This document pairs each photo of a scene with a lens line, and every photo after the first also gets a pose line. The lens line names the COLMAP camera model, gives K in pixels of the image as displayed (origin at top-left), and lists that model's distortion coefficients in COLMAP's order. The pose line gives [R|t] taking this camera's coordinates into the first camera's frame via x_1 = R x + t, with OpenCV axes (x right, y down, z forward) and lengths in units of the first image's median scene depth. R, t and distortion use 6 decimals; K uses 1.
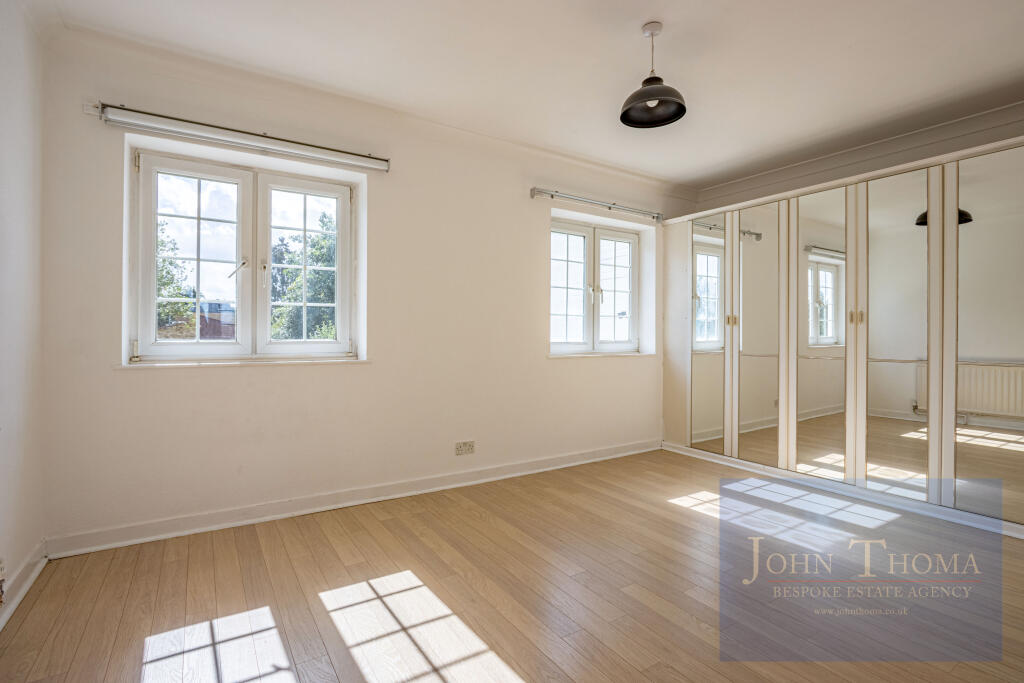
lens RADIAL K [[489.6, 0, 506.0], [0, 489.6, 333.9], [0, 0, 1]] dist [-0.001958, 0.000172]
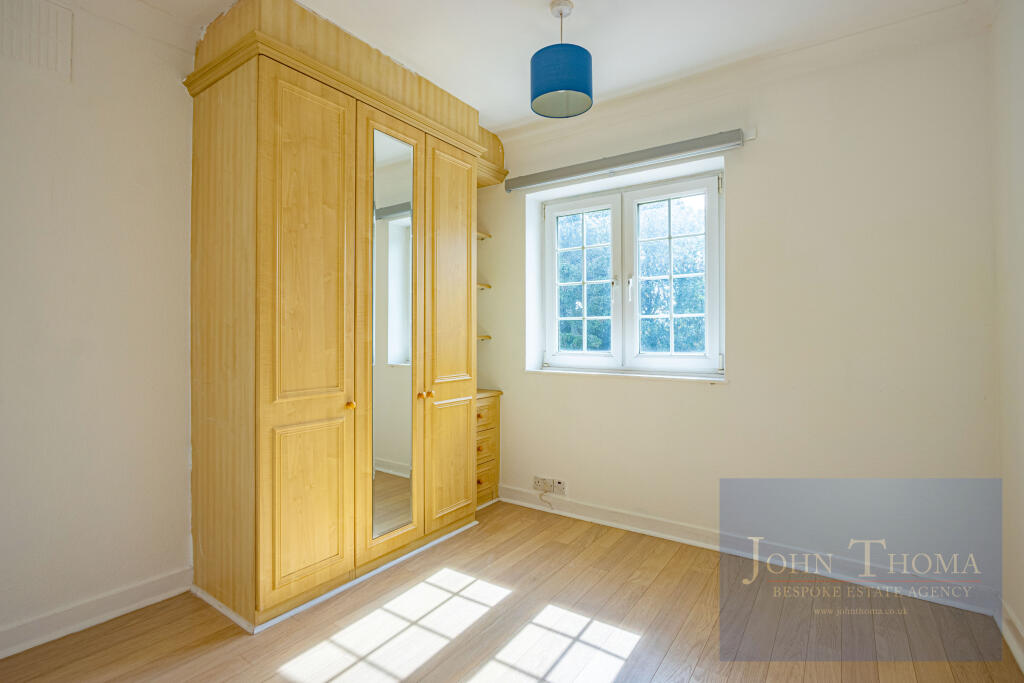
lens RADIAL K [[499.5, 0, 512.0], [0, 499.5, 341.5], [0, 0, 1]] dist [-0.000230, 0.000050]
pose [[0.412144, -0.002459, -0.911115, 0.393032], [-0.008803, 0.999939, -0.006680, -0.003351], [0.911076, 0.010774, 0.412097, 0.370456]]
